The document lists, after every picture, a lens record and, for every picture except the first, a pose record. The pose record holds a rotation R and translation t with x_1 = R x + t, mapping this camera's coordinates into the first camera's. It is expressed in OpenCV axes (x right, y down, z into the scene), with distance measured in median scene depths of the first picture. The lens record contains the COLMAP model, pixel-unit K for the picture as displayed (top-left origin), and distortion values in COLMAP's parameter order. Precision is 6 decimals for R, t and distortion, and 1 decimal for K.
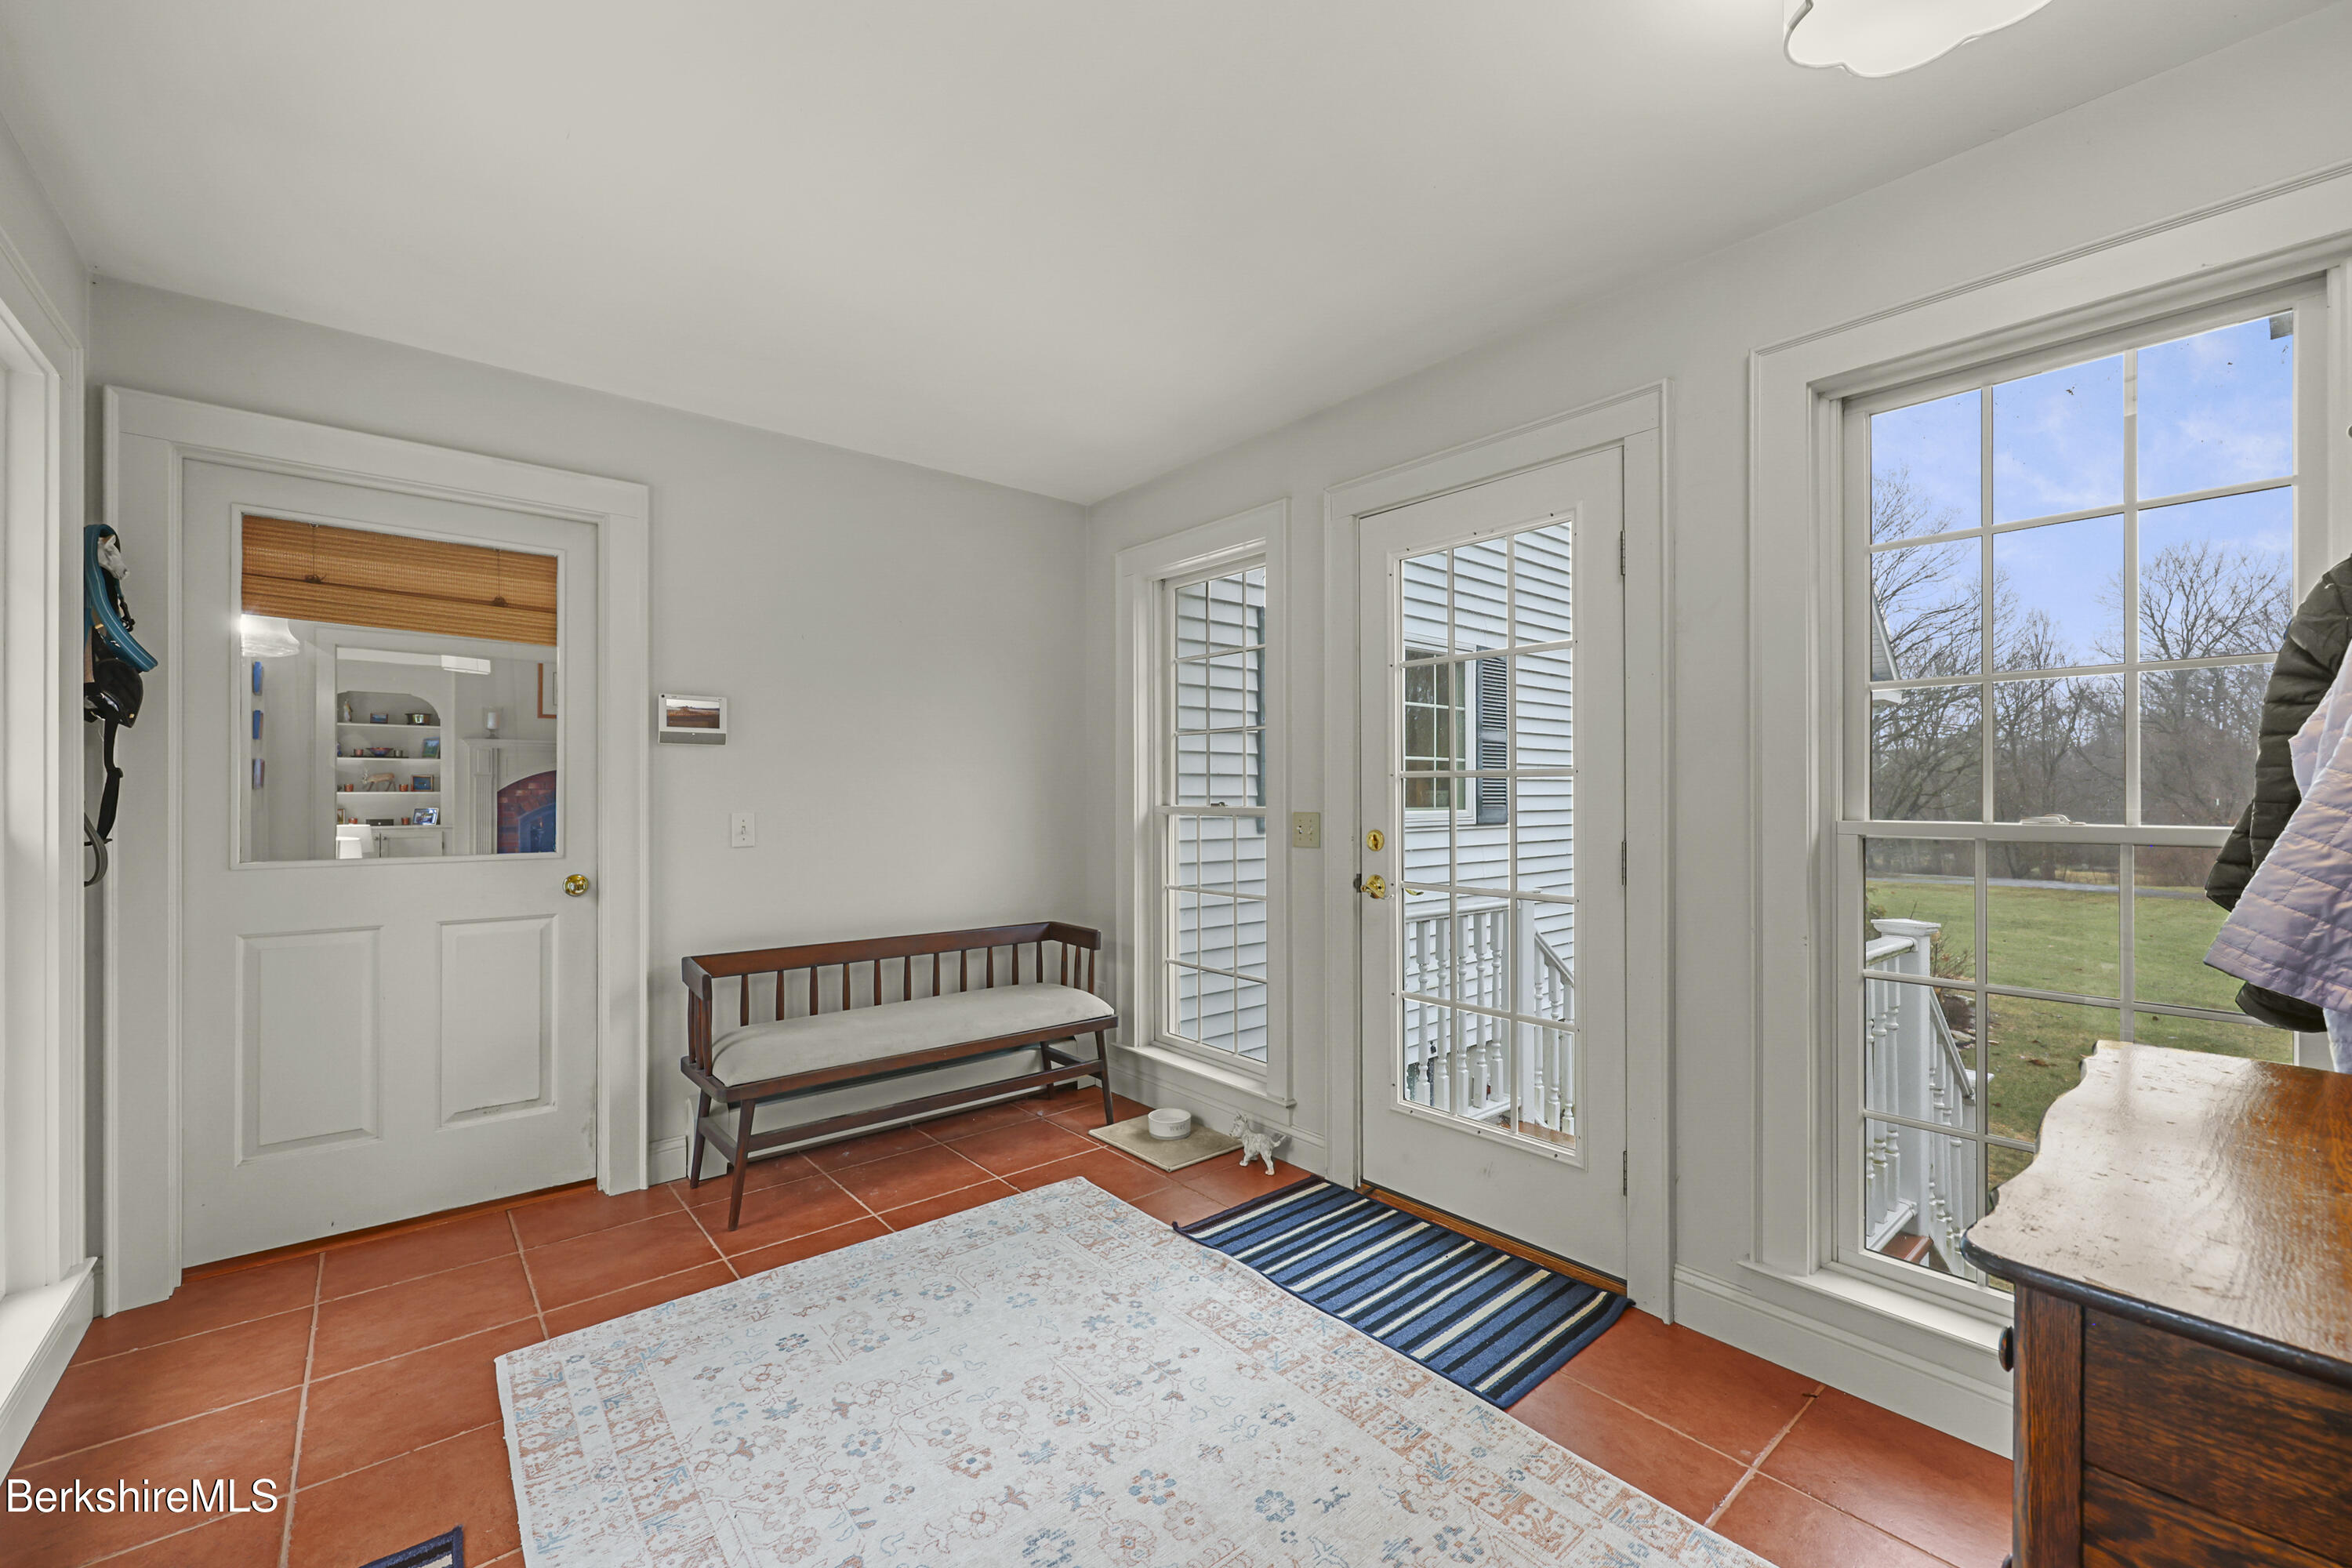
lens RADIAL K [[945.8, 0, 1165.5], [0, 945.8, 786.0], [0, 0, 1]] dist [0.002118, 0.000282]
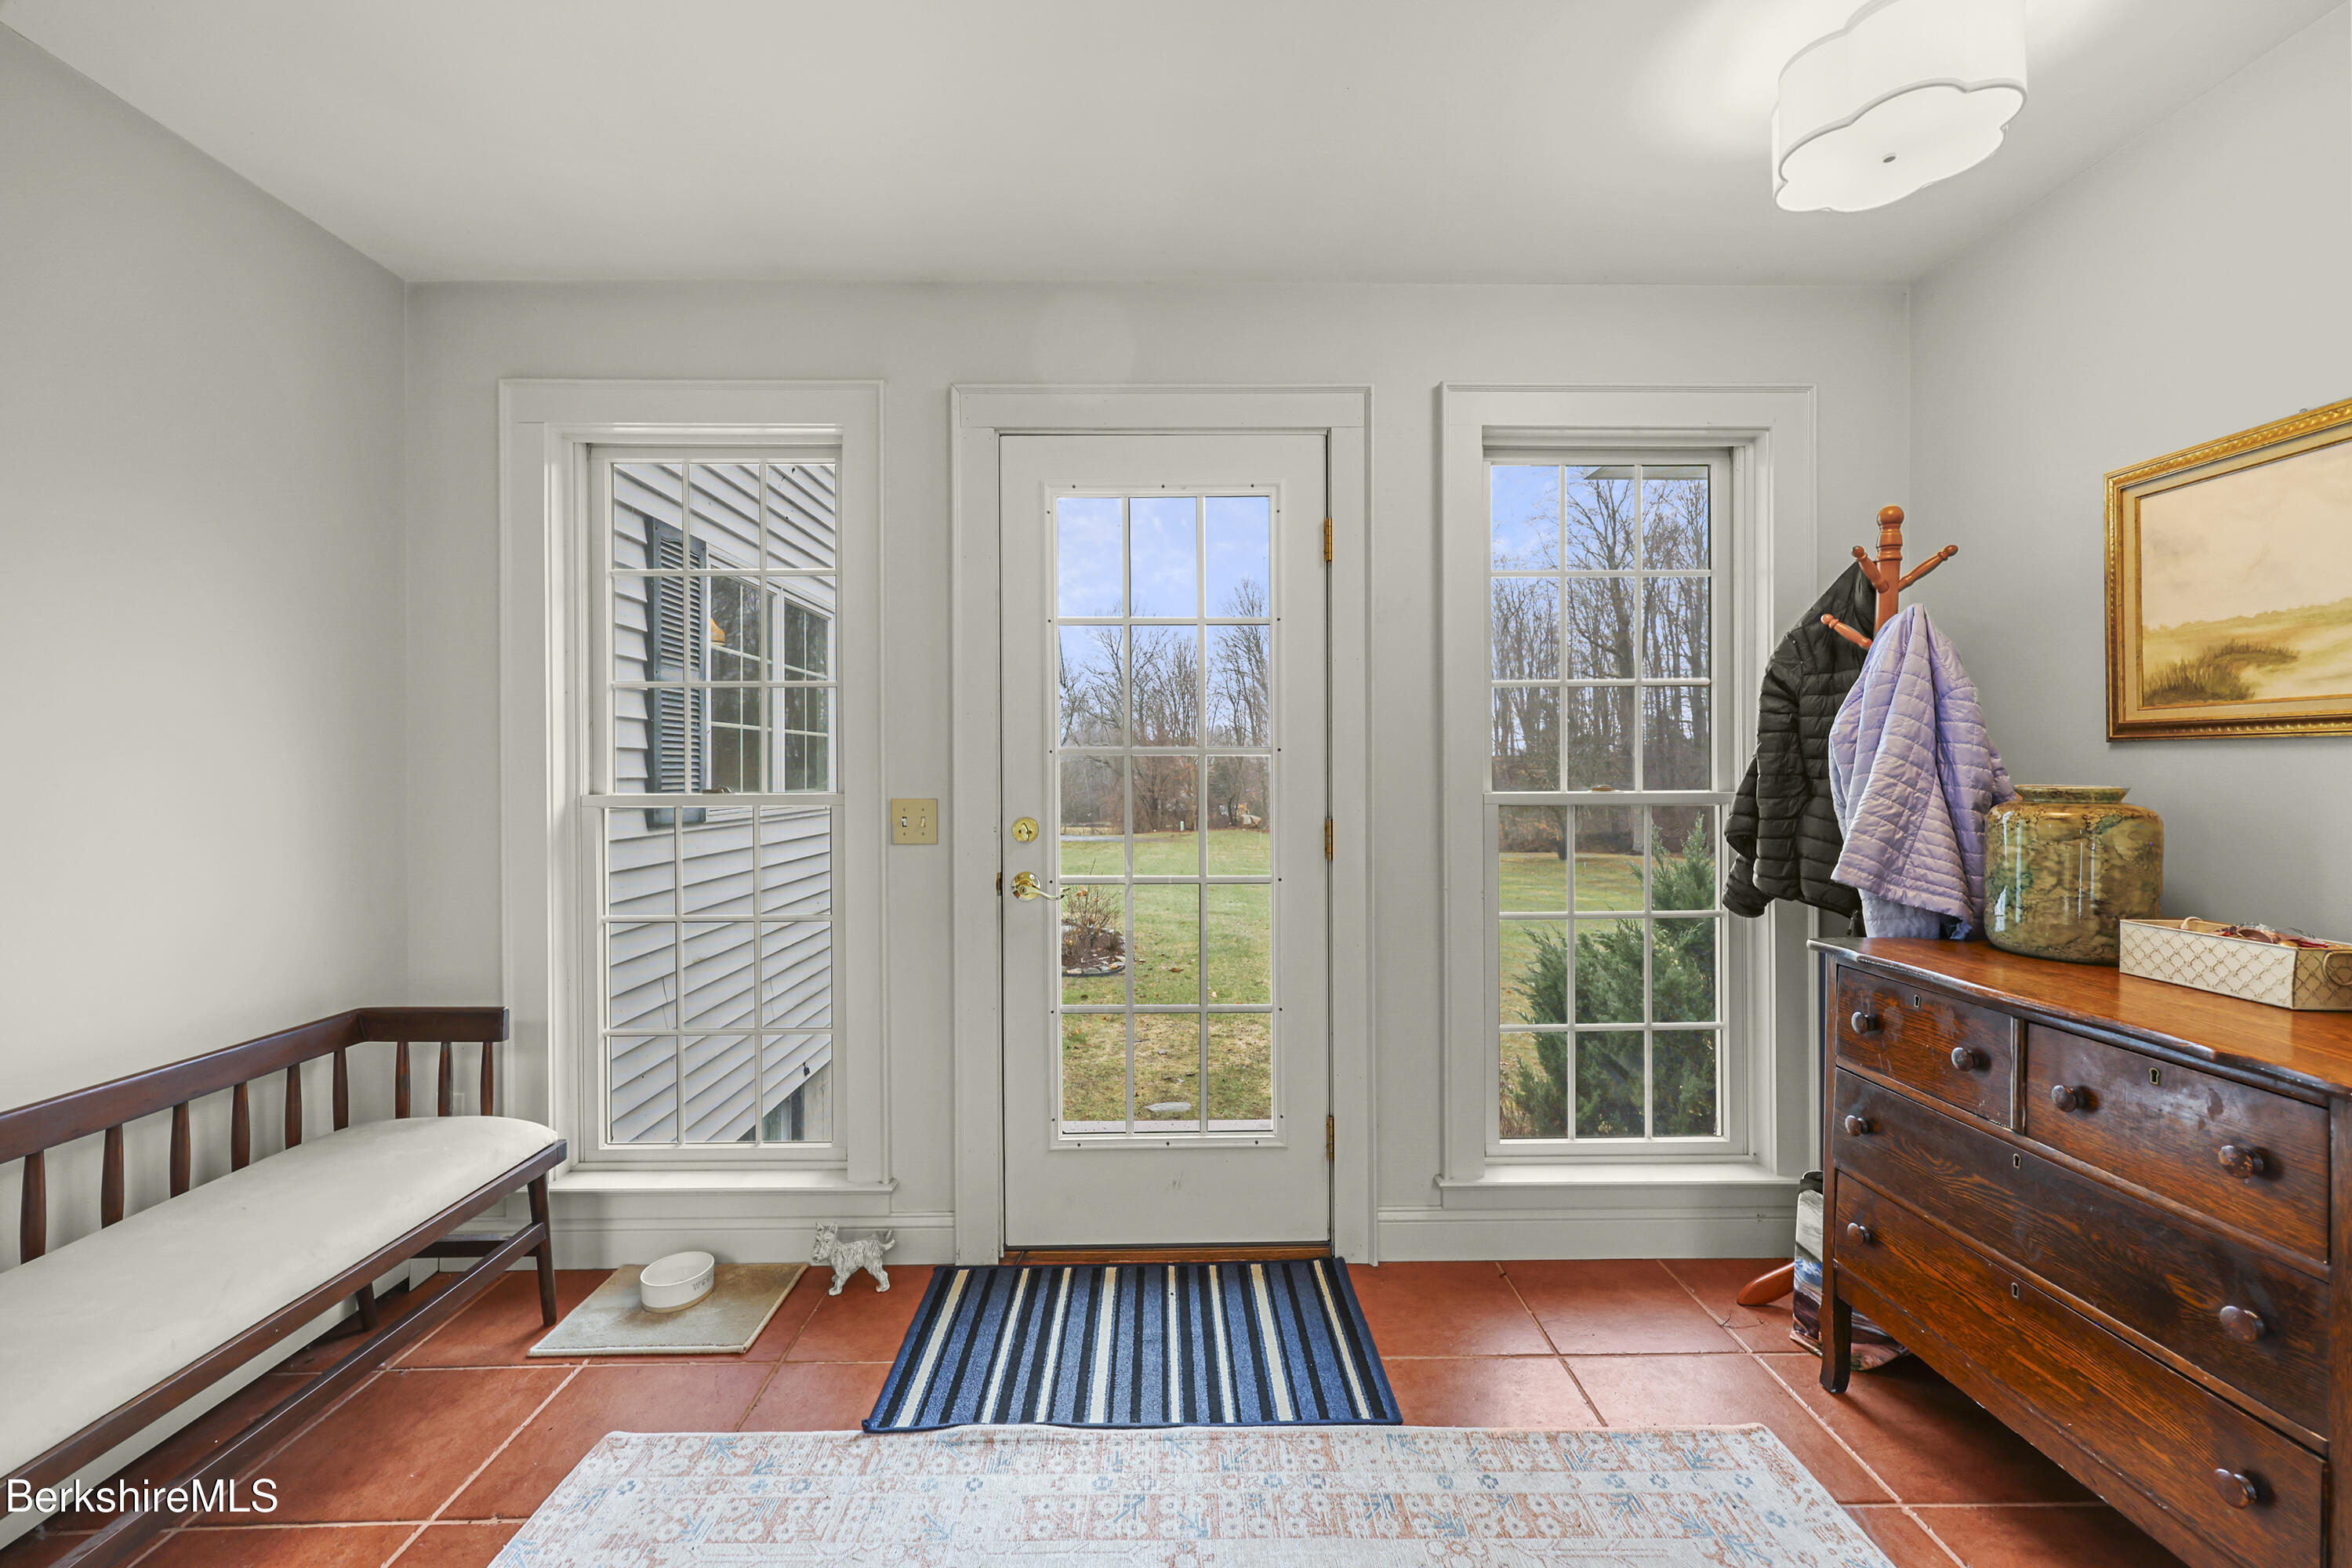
lens RADIAL K [[945.8, 0, 1173.1], [0, 945.8, 772.6], [0, 0, 1]] dist [0.002118, 0.000282]
pose [[0.630825, -0.002459, 0.775921, -0.329242], [-0.000614, 0.999993, 0.003668, 0.003796], [-0.775925, -0.002790, 0.630819, 0.370713]]
